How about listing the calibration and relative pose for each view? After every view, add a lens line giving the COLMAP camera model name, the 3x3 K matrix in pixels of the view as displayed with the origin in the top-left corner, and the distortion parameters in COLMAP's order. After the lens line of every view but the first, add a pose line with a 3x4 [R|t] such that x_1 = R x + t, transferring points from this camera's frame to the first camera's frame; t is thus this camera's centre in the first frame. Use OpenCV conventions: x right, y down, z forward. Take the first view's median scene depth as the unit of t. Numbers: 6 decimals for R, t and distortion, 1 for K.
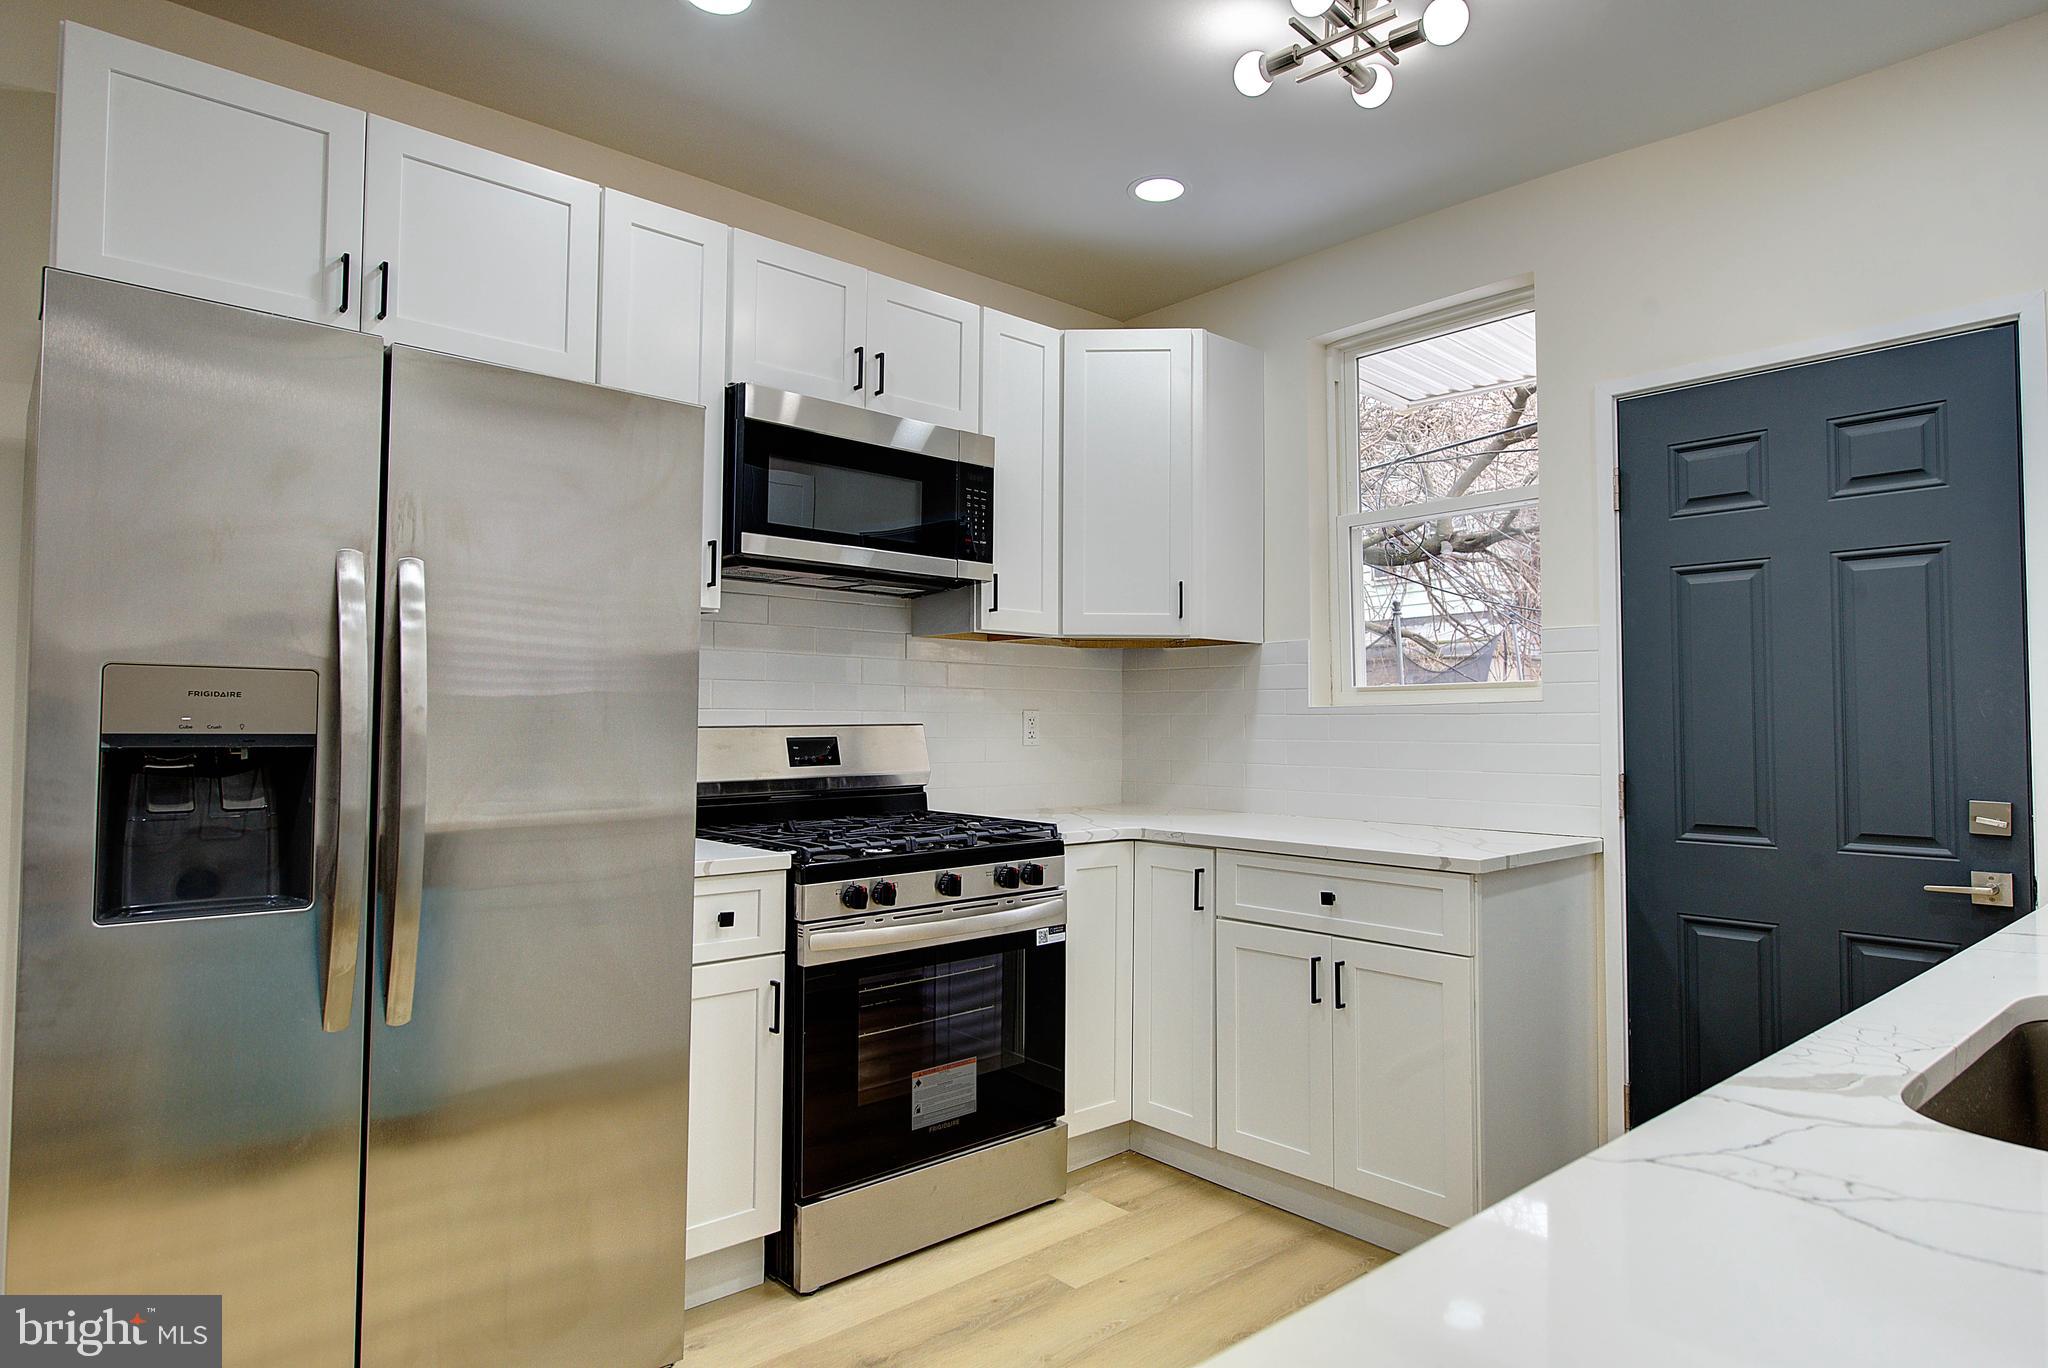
lens RADIAL K [[1167.4, 0, 1024.0], [0, 1167.4, 684.0], [0, 0, 1]] dist [-0.001323, -0.000575]
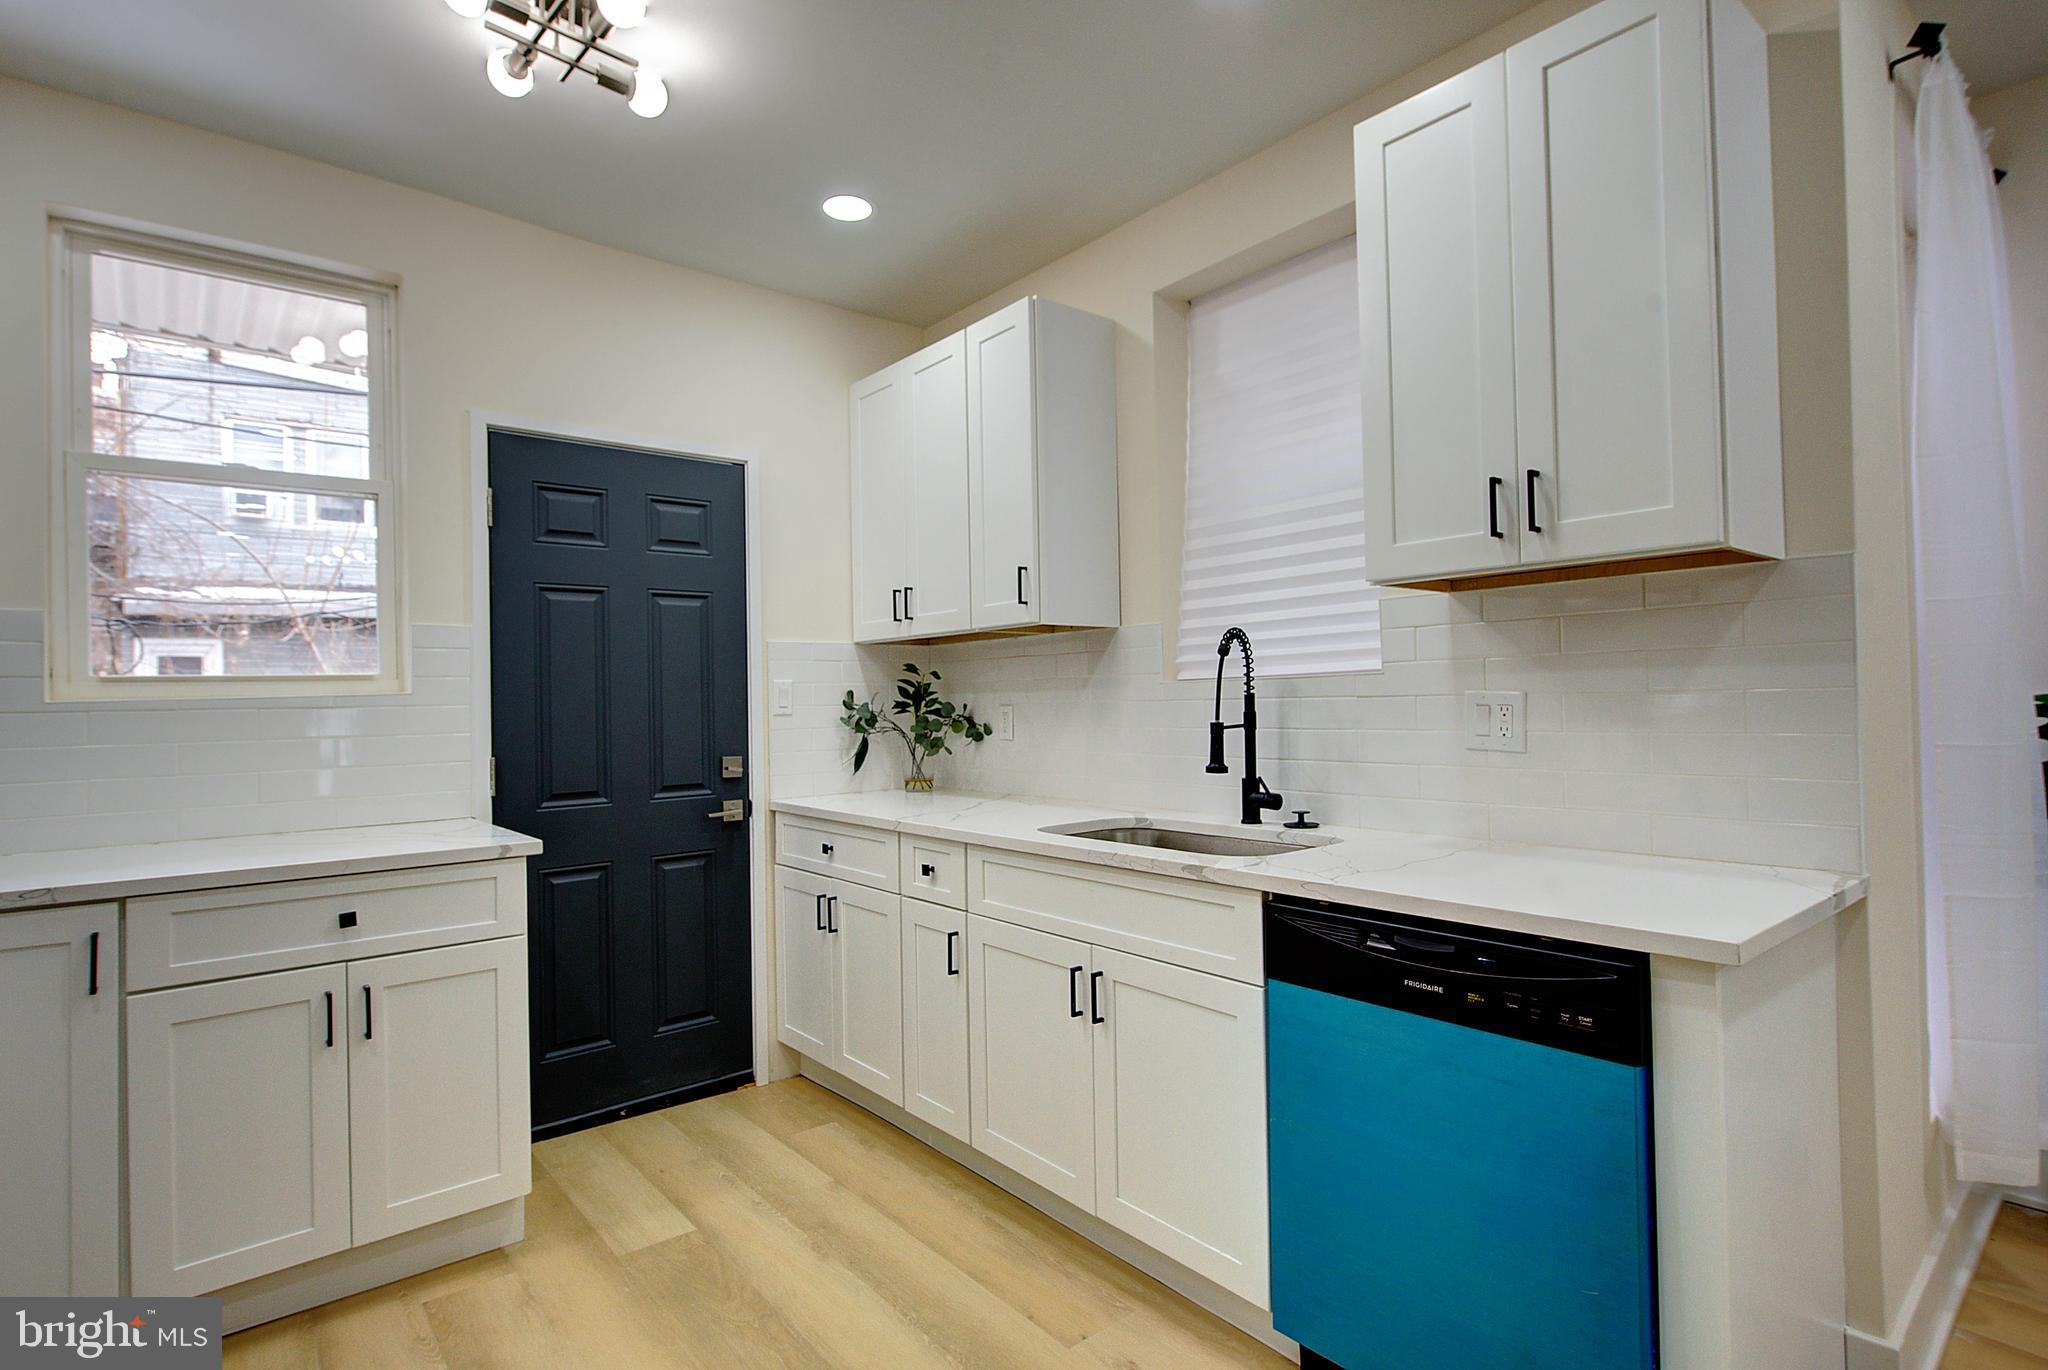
lens RADIAL K [[996.2, 0, 1024.0], [0, 996.2, 685.0], [0, 0, 1]] dist [-0.000034, -0.000007]
pose [[0.038184, 0.015183, 0.999155, -0.462389], [-0.010690, 0.999834, -0.014785, 0.014856], [-0.999214, -0.010116, 0.038340, 0.470458]]
